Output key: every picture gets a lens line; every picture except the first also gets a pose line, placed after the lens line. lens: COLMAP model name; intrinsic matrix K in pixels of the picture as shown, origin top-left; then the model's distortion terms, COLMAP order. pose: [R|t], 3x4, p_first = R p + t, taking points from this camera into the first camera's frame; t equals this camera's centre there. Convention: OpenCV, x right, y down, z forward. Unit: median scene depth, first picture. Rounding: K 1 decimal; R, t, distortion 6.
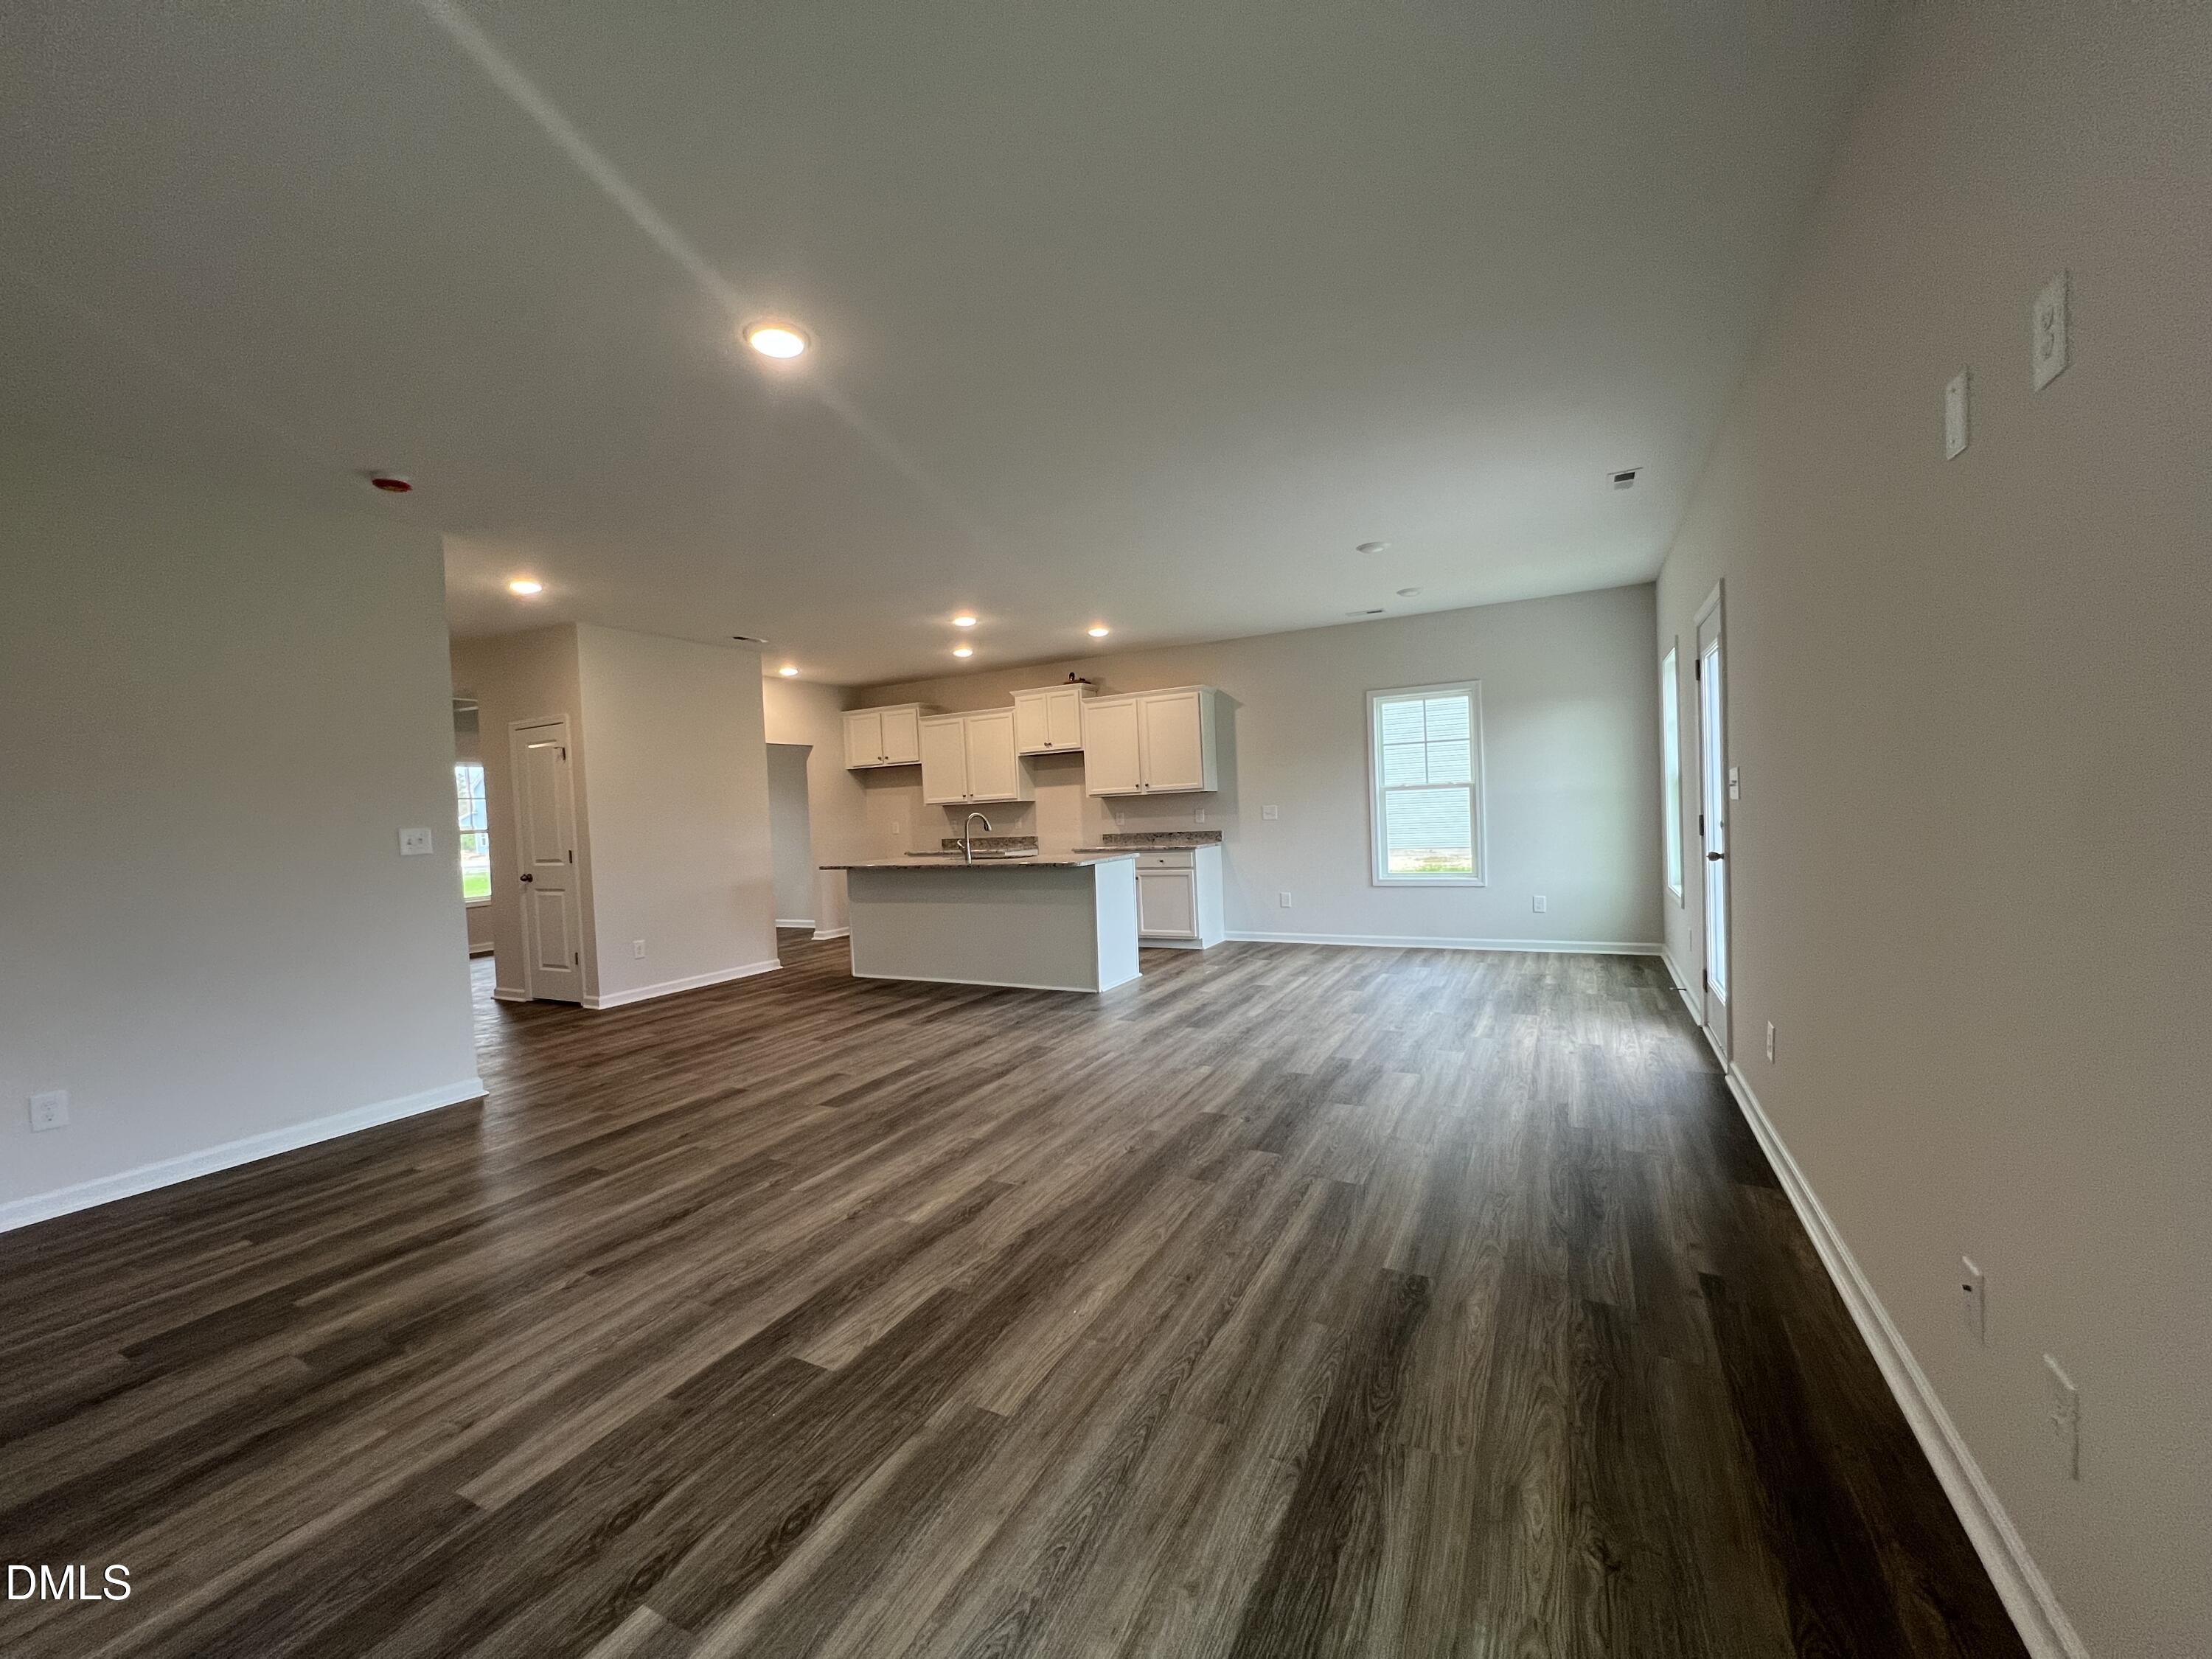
lens RADIAL K [[882.6, 0, 1087.1], [0, 882.6, 832.6], [0, 0, 1]] dist [-0.001852, 0.000885]
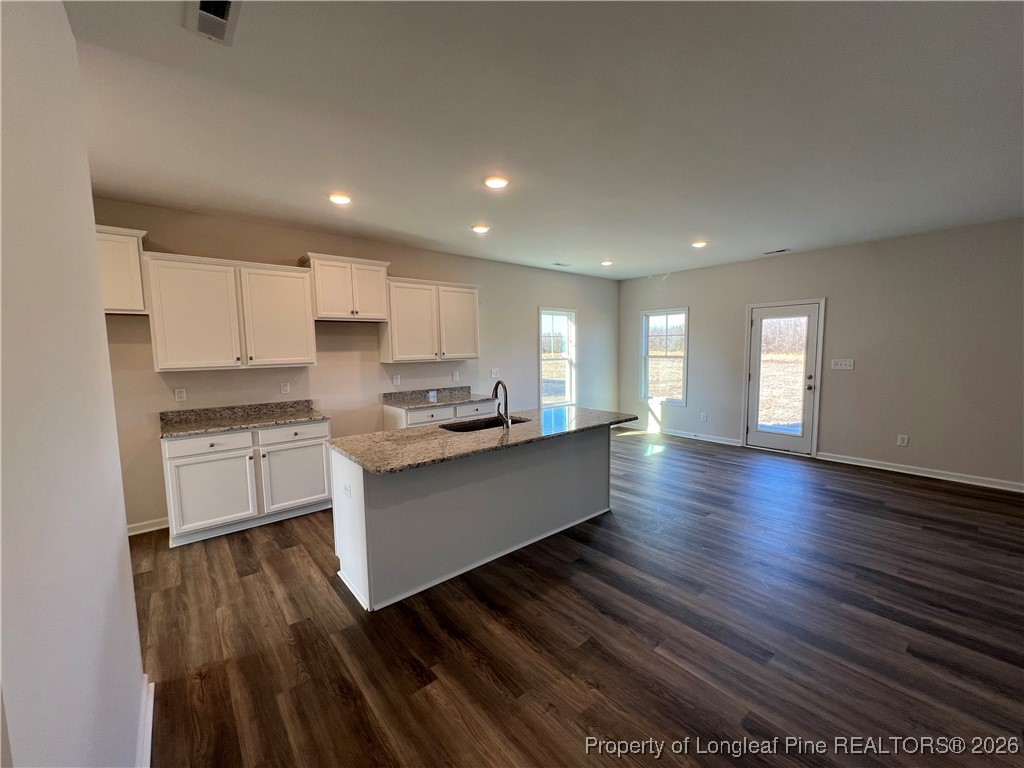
lens RADIAL K [[408.6, 0, 514.3], [0, 408.6, 389.1], [0, 0, 1]] dist [-0.001852, 0.000885]
pose [[0.356487, -0.055504, 0.932650, -0.430067], [0.019928, 0.998458, 0.051803, -0.028579], [-0.934088, 0.000118, 0.357044, 0.628004]]
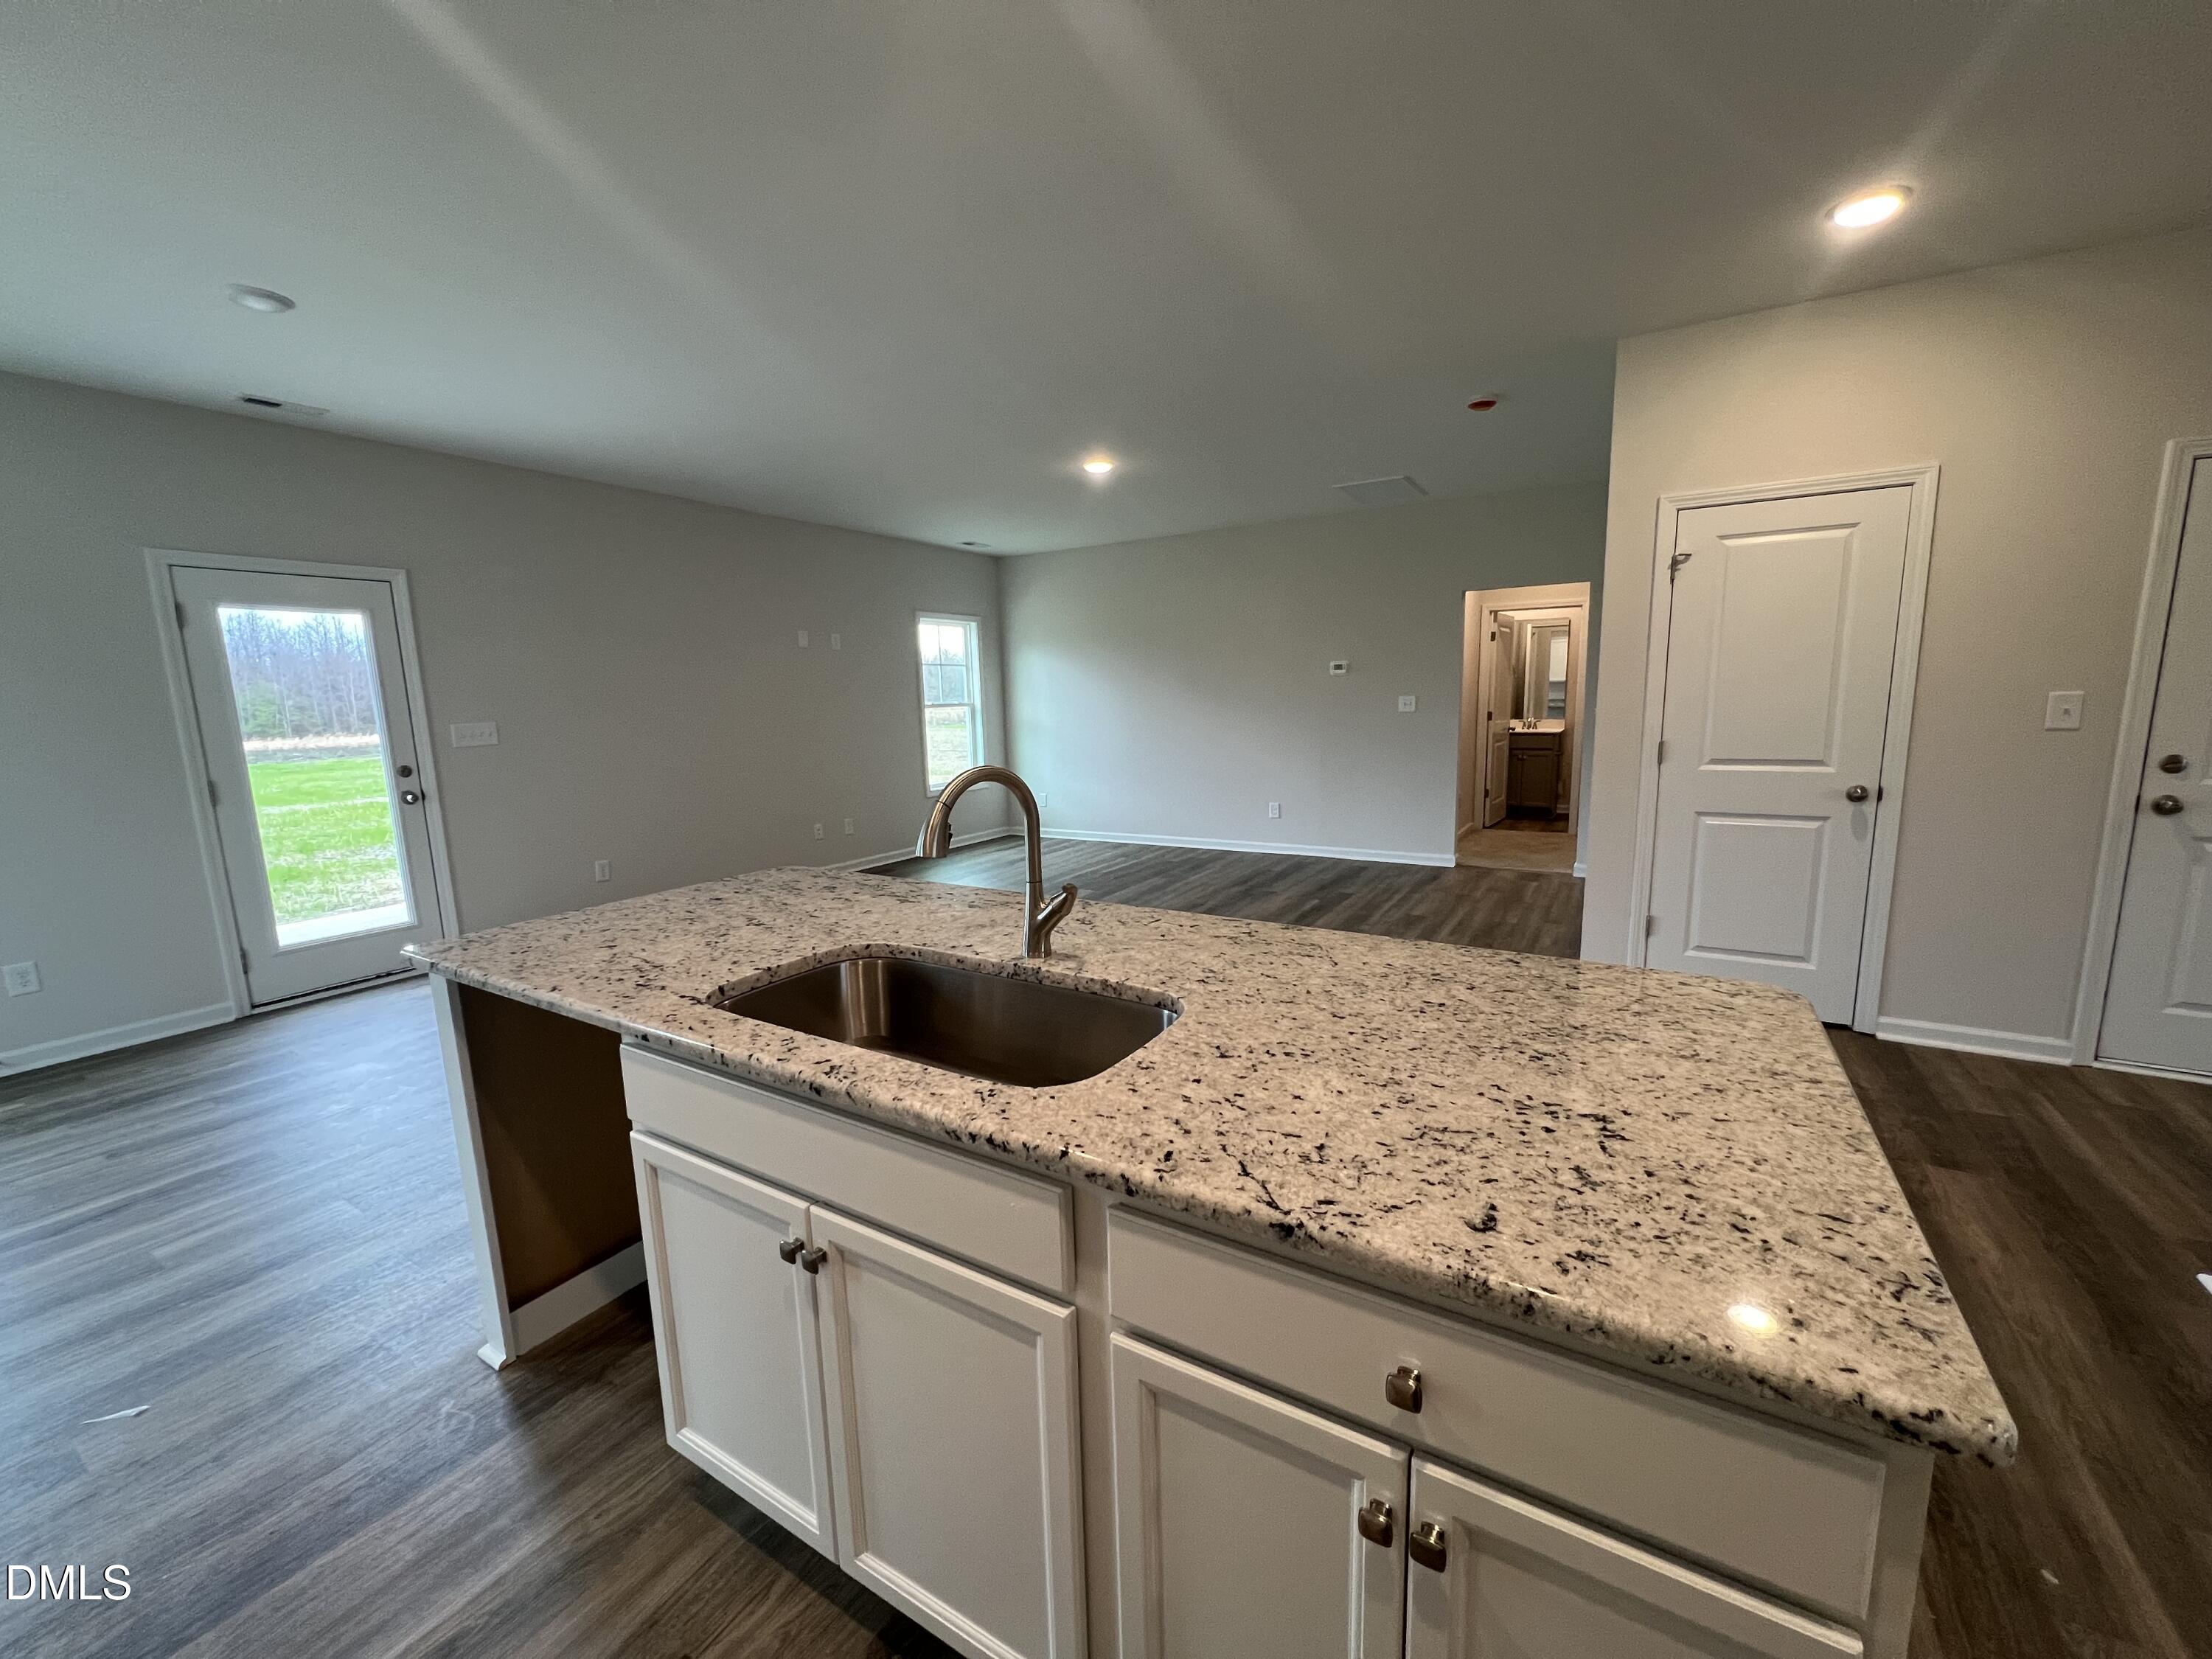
lens RADIAL K [[882.6, 0, 1105.8], [0, 882.6, 833.1], [0, 0, 1]] dist [-0.001852, 0.000885]
pose [[-0.996654, 0.059815, 0.055705, -0.130943], [0.068849, 0.981669, 0.177722, -0.034098], [-0.044053, 0.180963, -0.982503, 0.937176]]
